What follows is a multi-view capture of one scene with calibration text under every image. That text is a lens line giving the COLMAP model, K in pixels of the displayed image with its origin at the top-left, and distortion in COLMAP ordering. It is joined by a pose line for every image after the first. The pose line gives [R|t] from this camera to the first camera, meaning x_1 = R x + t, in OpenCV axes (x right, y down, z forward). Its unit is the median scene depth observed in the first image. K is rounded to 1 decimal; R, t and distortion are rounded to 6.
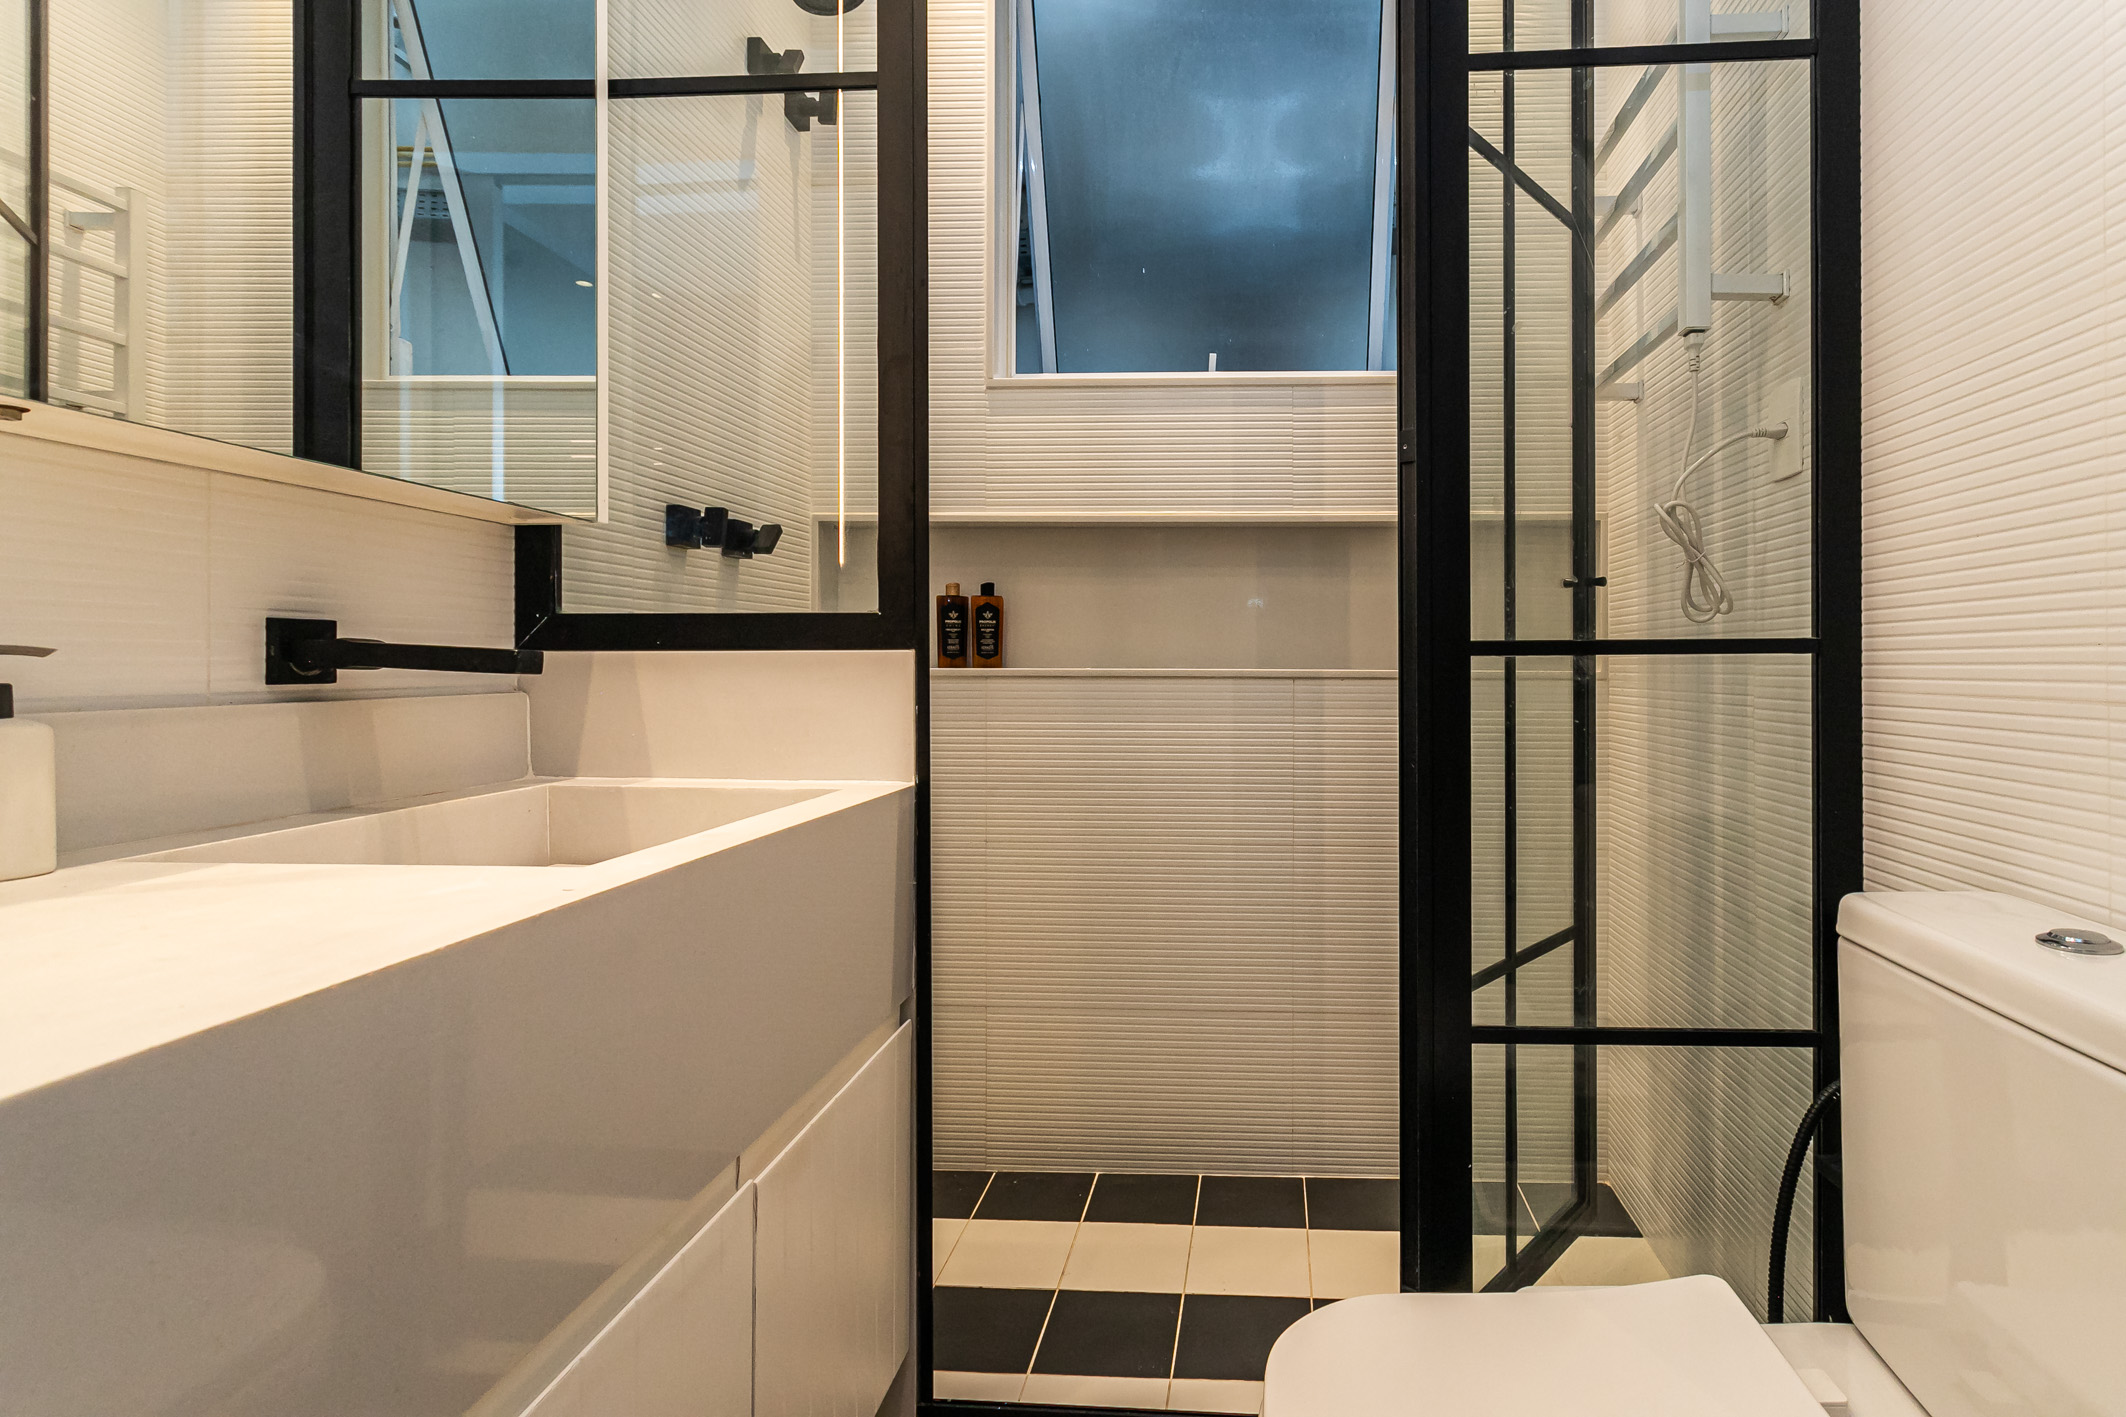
lens RADIAL K [[1016.6, 0, 1068.2], [0, 1016.6, 708.6], [0, 0, 1]] dist [-0.000270, 0.002491]
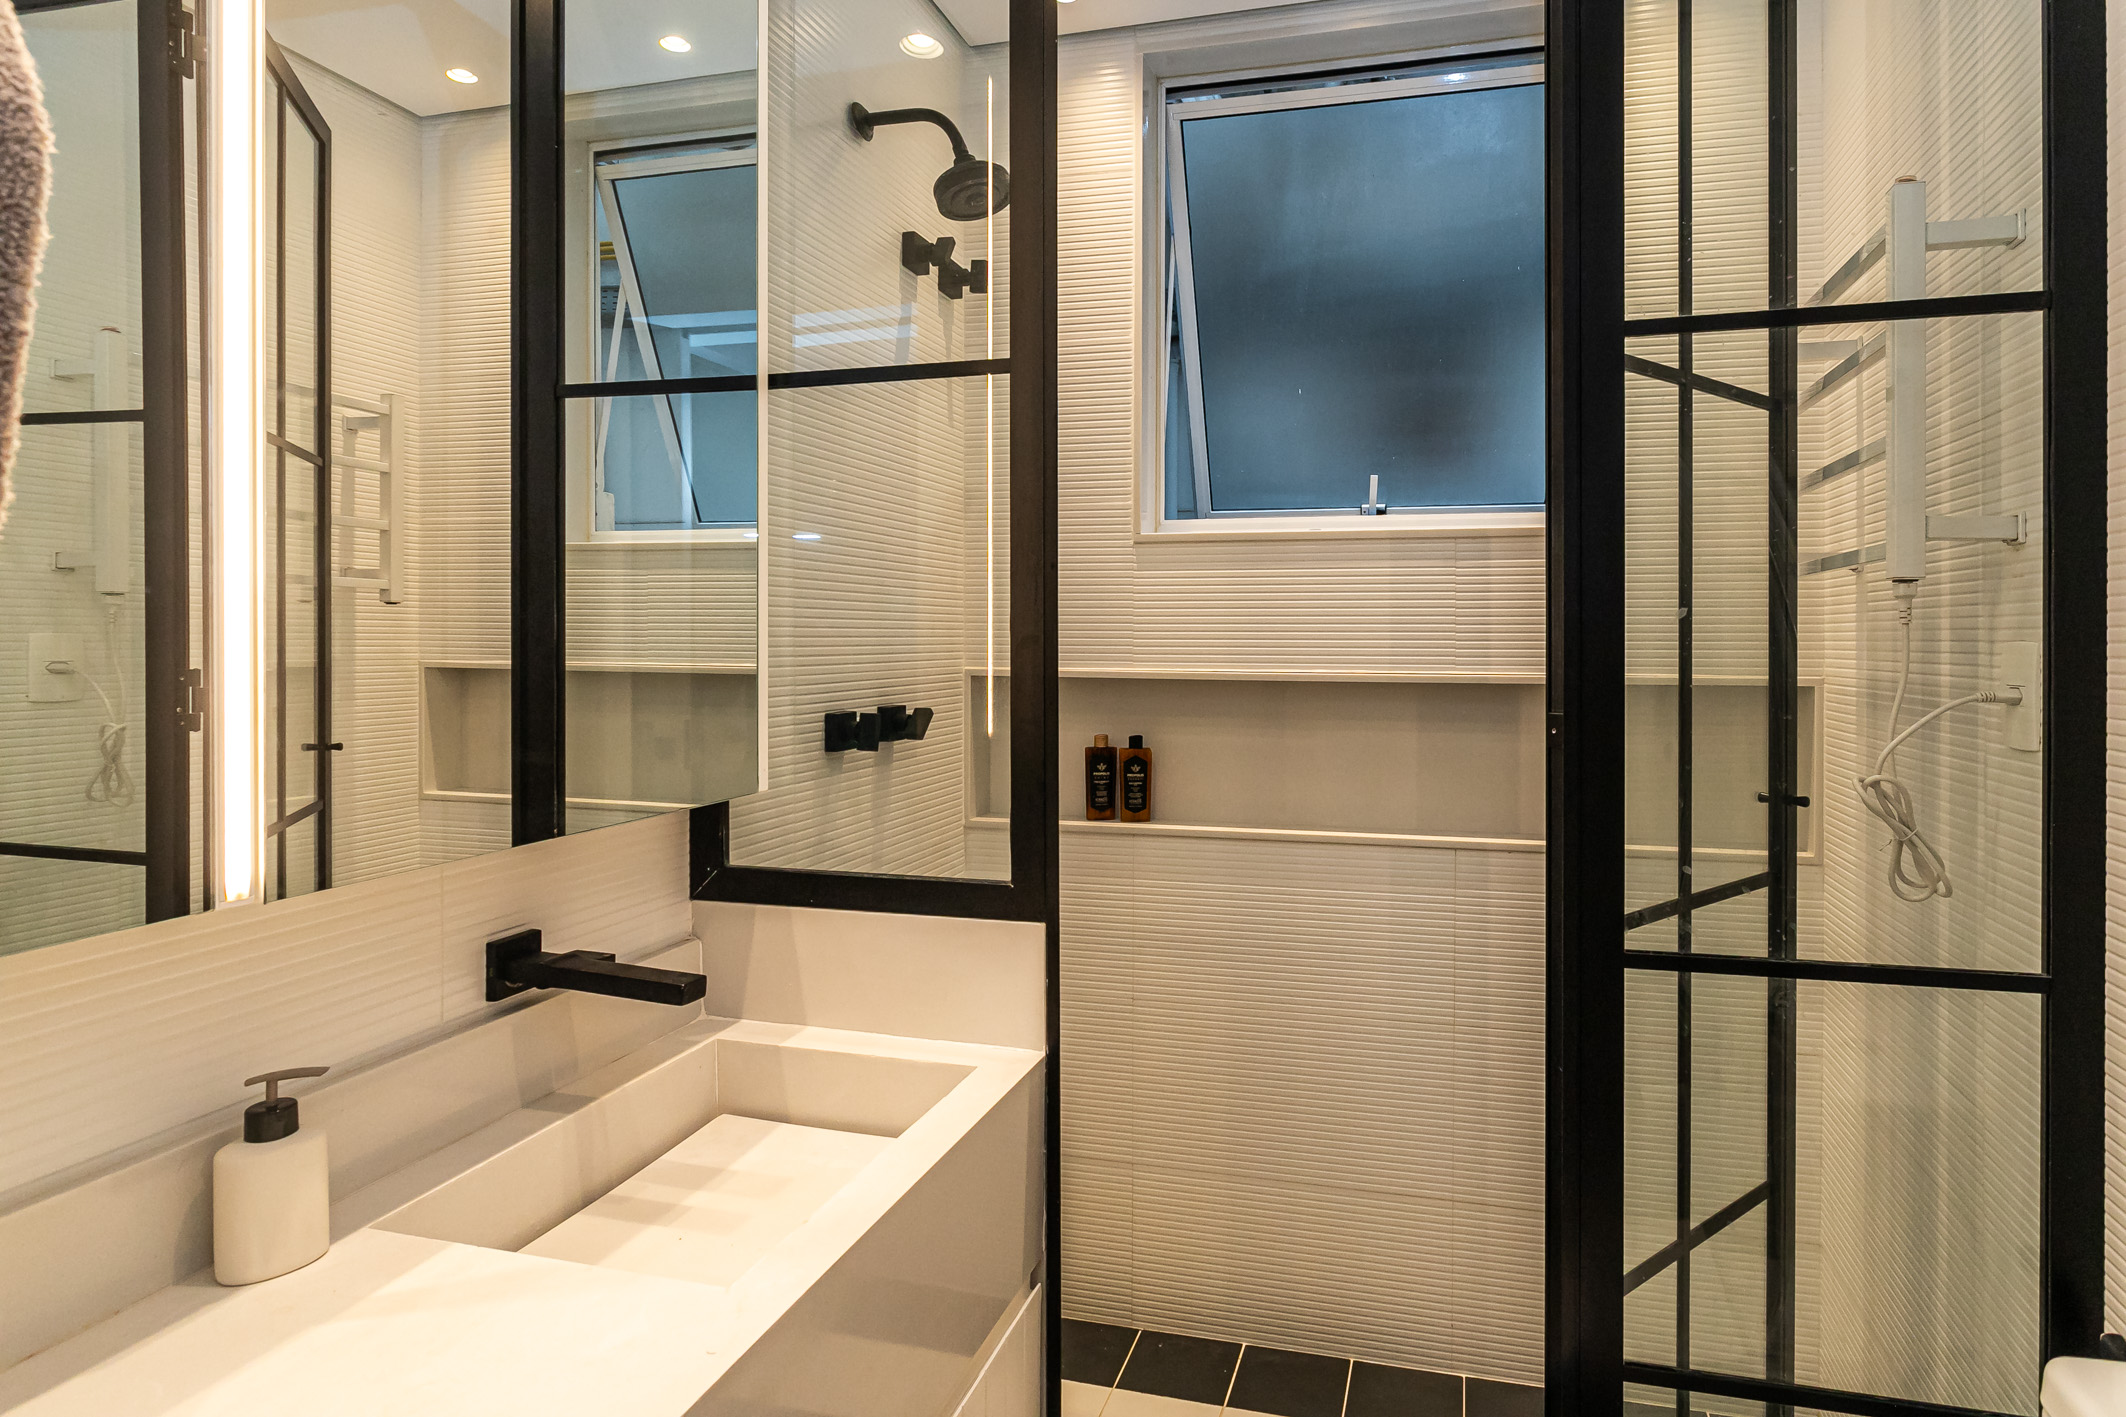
lens RADIAL K [[1042.0, 0, 1053.6], [0, 1042.0, 701.7], [0, 0, 1]] dist [-0.006757, 0.003037]
pose [[0.983393, 0.001061, -0.181487, 0.036920], [0.000219, 0.999975, 0.007035, -0.219477], [0.181490, -0.006958, 0.983368, -0.027119]]
